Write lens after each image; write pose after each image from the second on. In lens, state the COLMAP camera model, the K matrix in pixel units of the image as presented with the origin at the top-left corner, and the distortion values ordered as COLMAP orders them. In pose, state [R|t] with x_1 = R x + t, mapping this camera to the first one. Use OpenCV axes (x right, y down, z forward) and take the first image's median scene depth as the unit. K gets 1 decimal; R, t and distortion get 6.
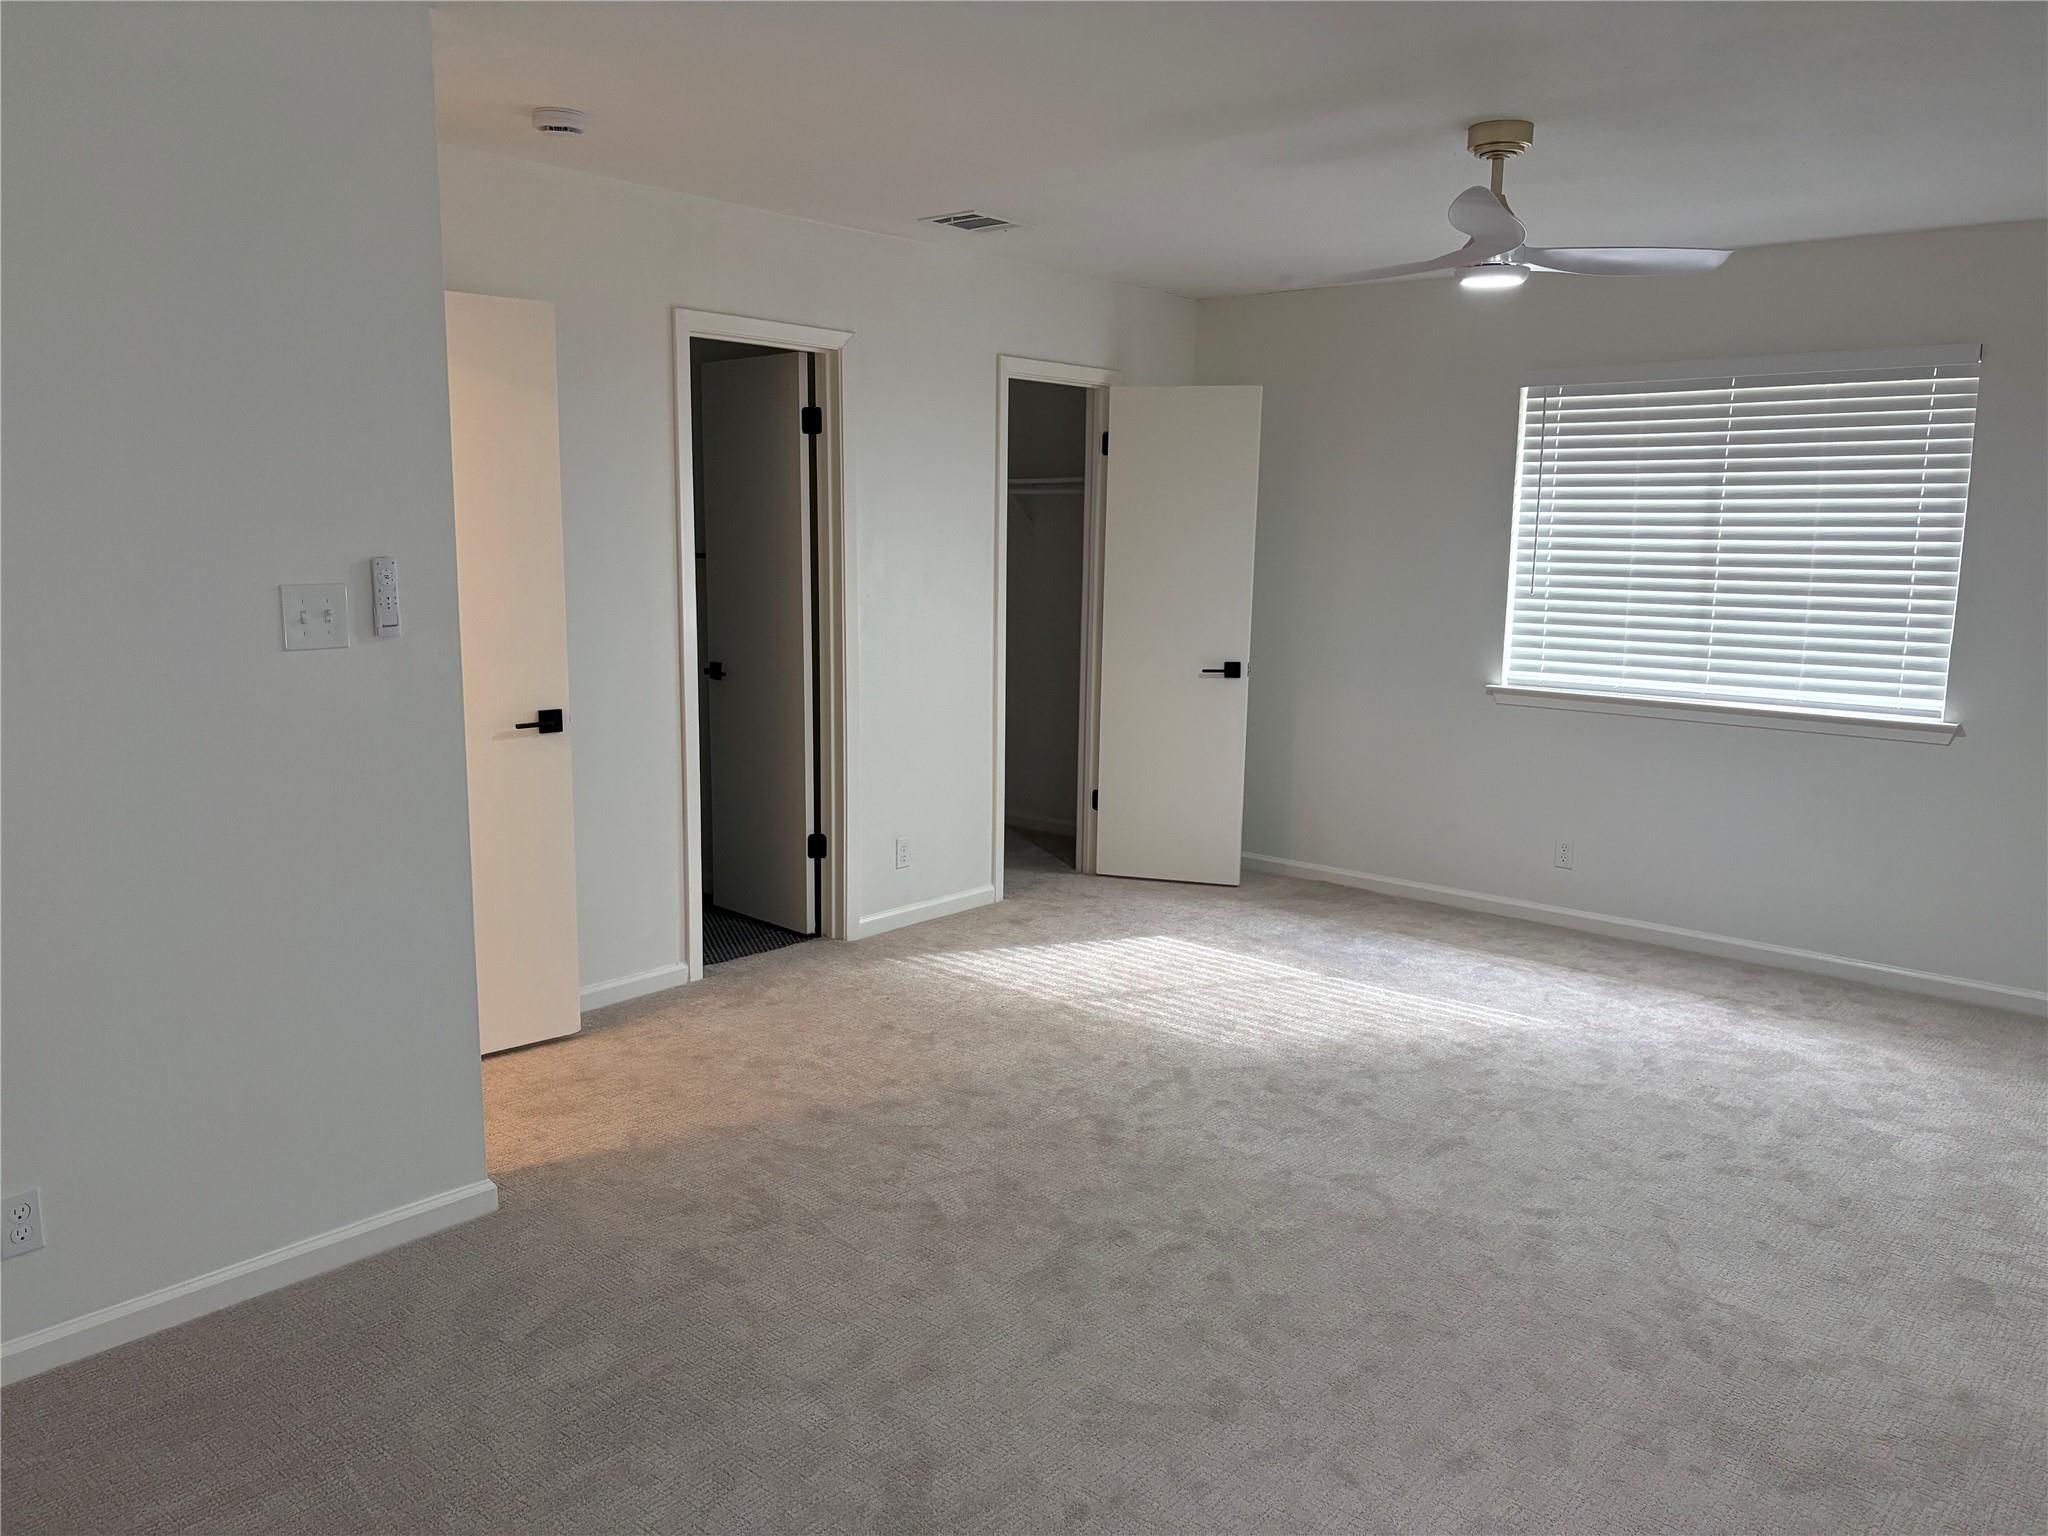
lens RADIAL K [[1561.0, 0, 1027.5], [0, 1561.0, 762.8], [0, 0, 1]] dist [0.043927, -0.000532]
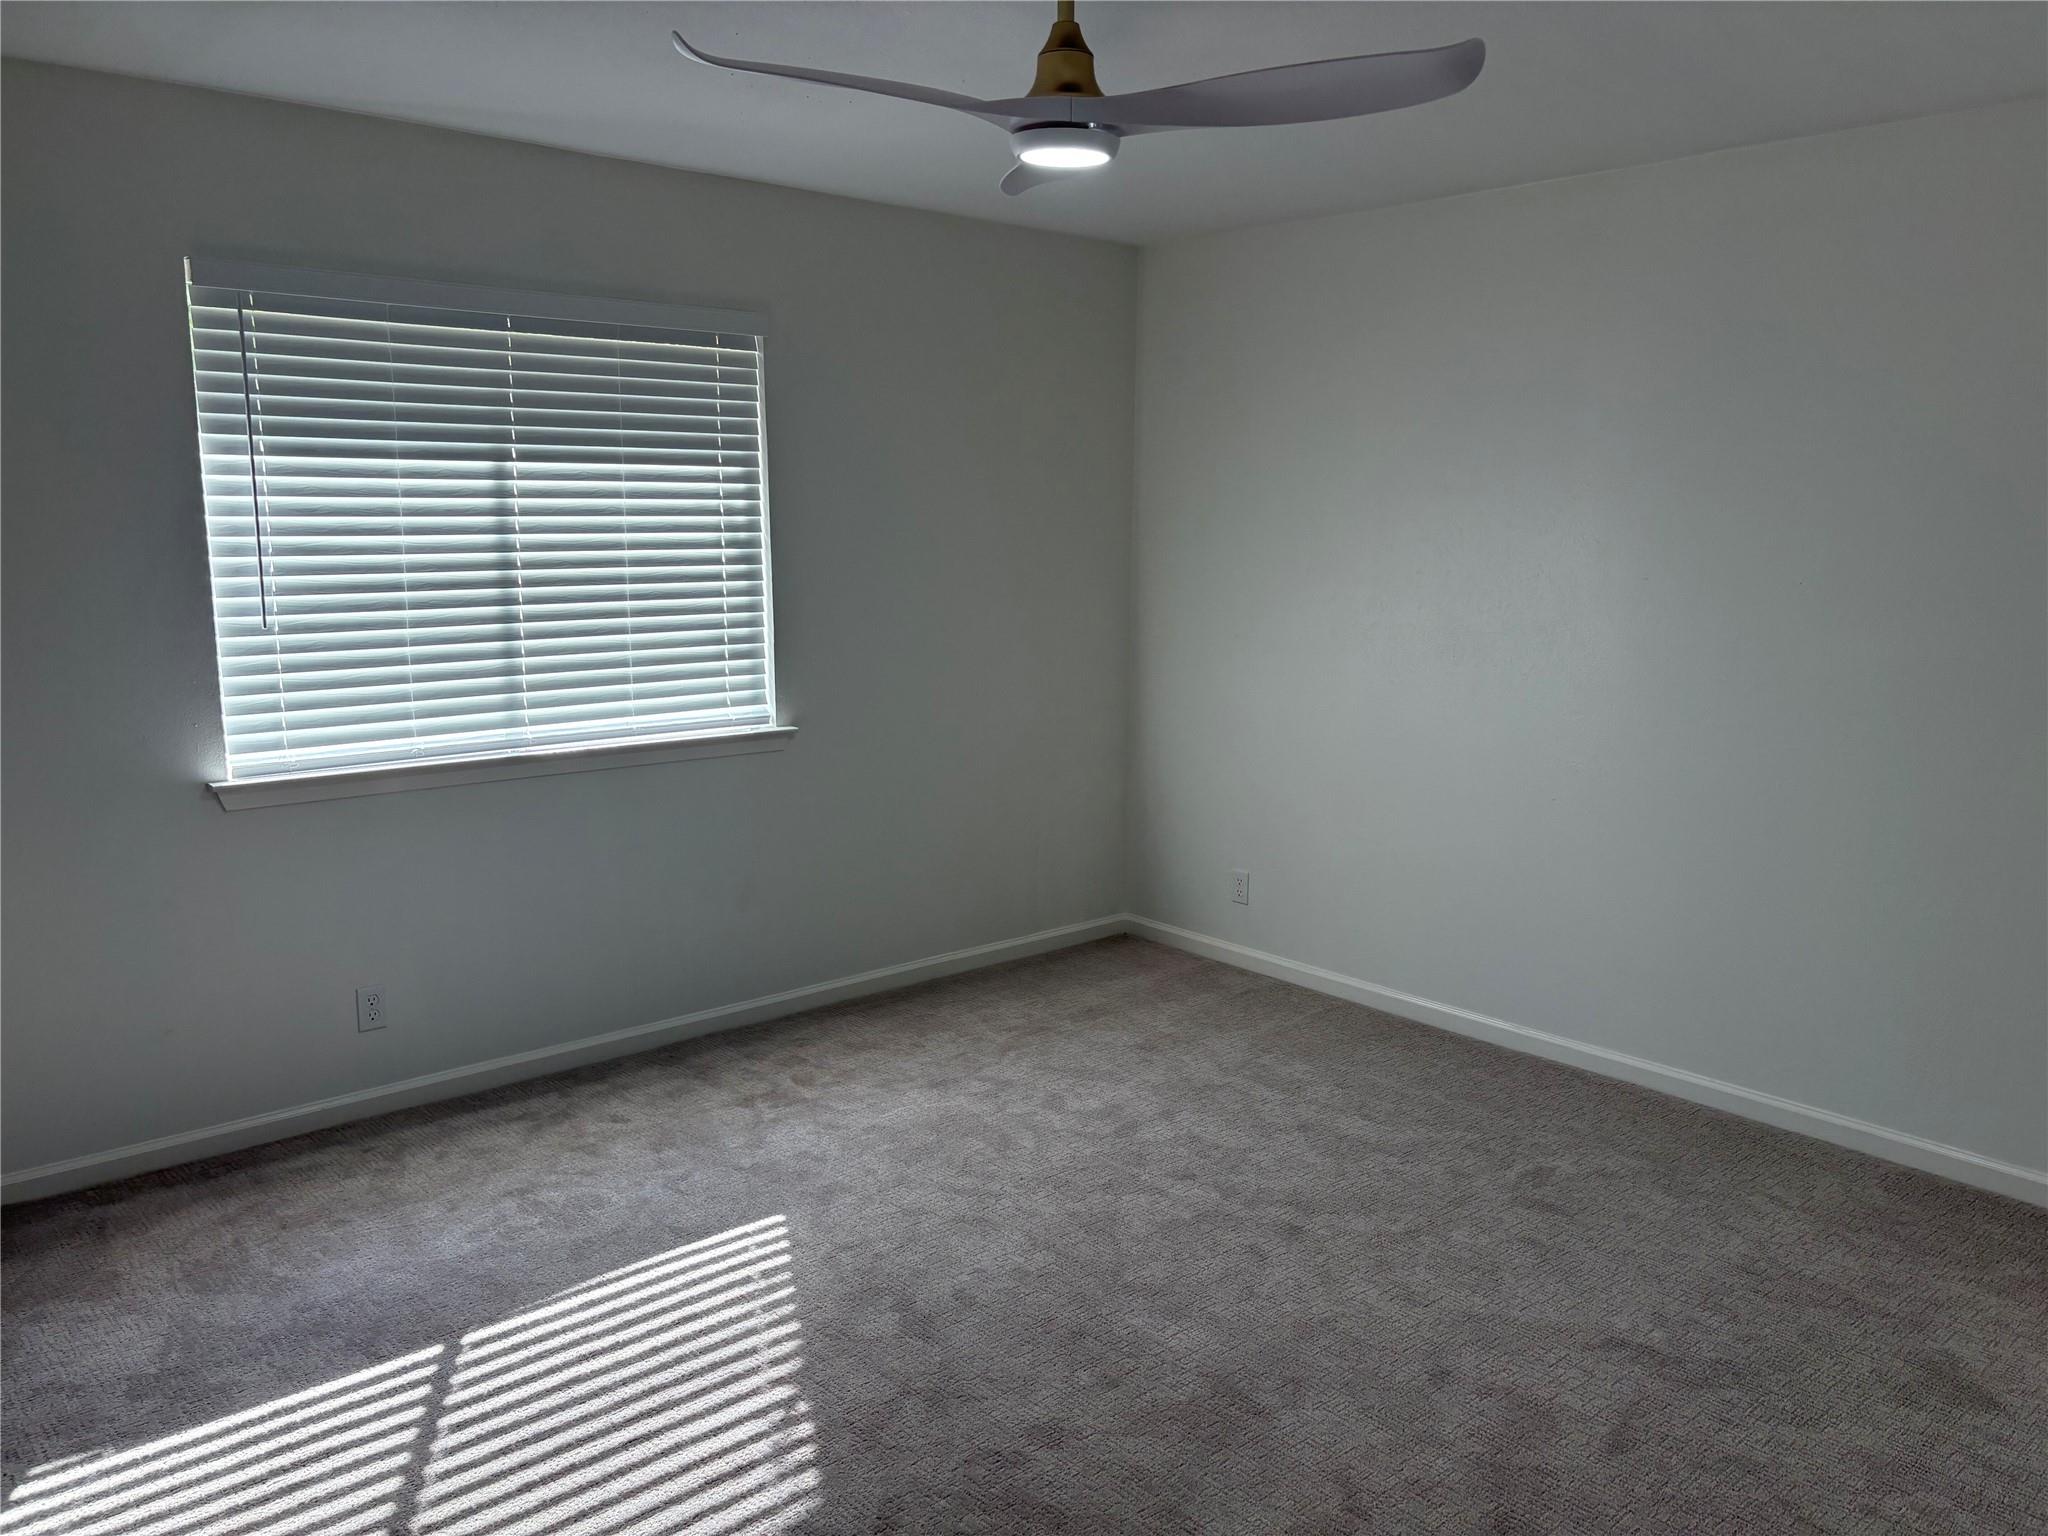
lens RADIAL K [[1561.0, 0, 1023.2], [0, 1561.0, 780.8], [0, 0, 1]] dist [0.043927, -0.000532]
pose [[0.134946, -0.183052, 0.973797, -0.286028], [0.152118, 0.974964, 0.162191, -0.115922], [-0.979107, 0.126245, 0.159413, 0.685161]]
